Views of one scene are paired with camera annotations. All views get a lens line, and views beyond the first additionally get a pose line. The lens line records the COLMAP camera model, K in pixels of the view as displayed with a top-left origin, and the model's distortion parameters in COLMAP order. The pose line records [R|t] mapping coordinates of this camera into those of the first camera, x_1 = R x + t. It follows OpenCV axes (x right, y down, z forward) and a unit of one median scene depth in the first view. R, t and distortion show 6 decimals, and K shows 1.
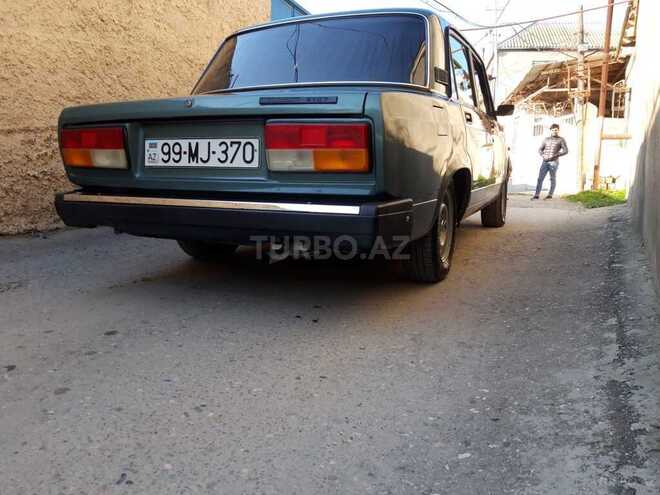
lens RADIAL K [[520.1, 0, 315.0], [0, 520.1, 205.4], [0, 0, 1]] dist [-0.001453, -0.000339]
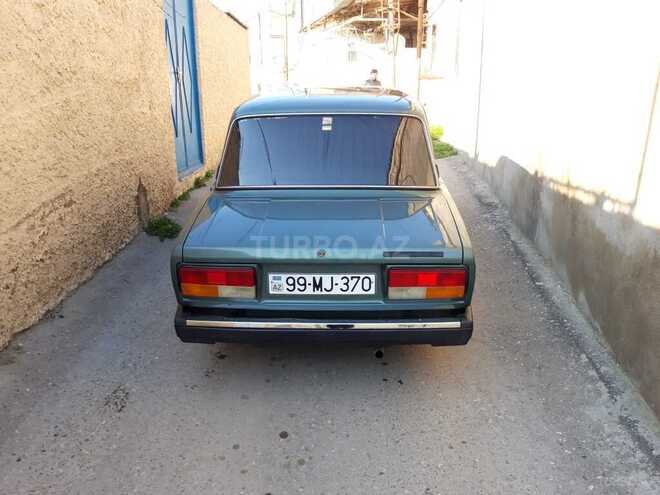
lens RADIAL K [[516.6, 0, 330.1], [0, 516.6, 211.0], [0, 0, 1]] dist [0.070256, -0.112645]
pose [[0.929002, -0.113104, 0.352366, -0.634108], [0.054013, 0.983396, 0.173251, -0.499549], [-0.366111, -0.141918, 0.919686, -0.171637]]
